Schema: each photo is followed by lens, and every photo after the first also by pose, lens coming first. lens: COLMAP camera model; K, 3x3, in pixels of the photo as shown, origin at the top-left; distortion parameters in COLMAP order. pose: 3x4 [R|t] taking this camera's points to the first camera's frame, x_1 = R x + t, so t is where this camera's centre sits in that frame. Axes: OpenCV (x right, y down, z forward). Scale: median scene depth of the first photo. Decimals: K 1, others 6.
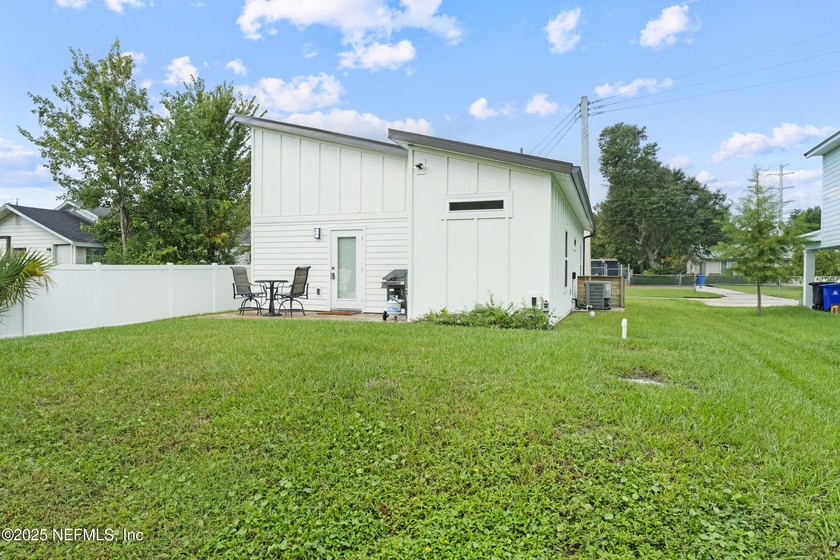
lens RADIAL K [[506.5, 0, 420.0], [0, 506.5, 280.0], [0, 0, 1]] dist [0.002557, 0.000214]
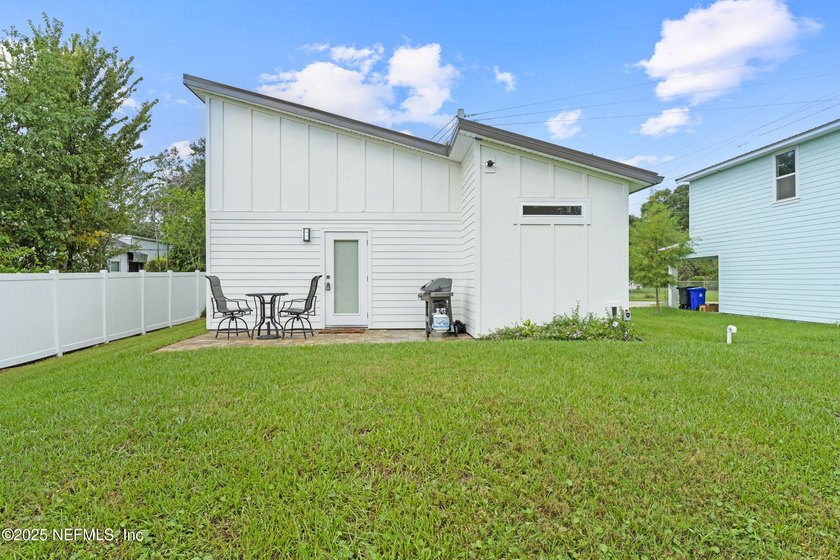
lens RADIAL K [[506.5, 0, 420.0], [0, 506.5, 280.0], [0, 0, 1]] dist [0.002557, 0.000214]
pose [[0.919502, -0.006724, 0.393029, -0.375326], [0.011357, 0.999891, -0.009465, -0.009459], [-0.392922, 0.013167, 0.919478, 0.183786]]
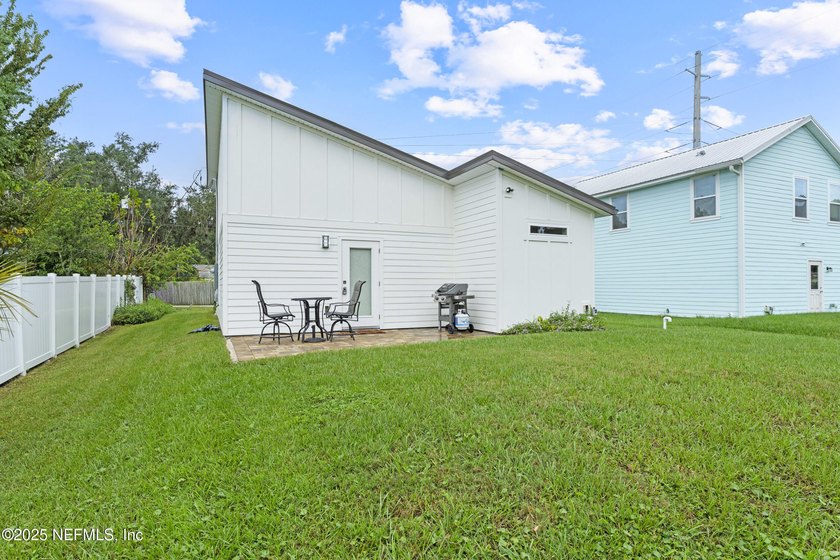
lens RADIAL K [[449.3, 0, 420.0], [0, 449.3, 280.0], [0, 0, 1]] dist [0.000209, 0.000672]
pose [[0.702219, 0.003218, 0.711954, -0.667778], [0.013964, 0.999735, -0.018291, -0.011512], [-0.711824, 0.022786, 0.701988, 0.368001]]
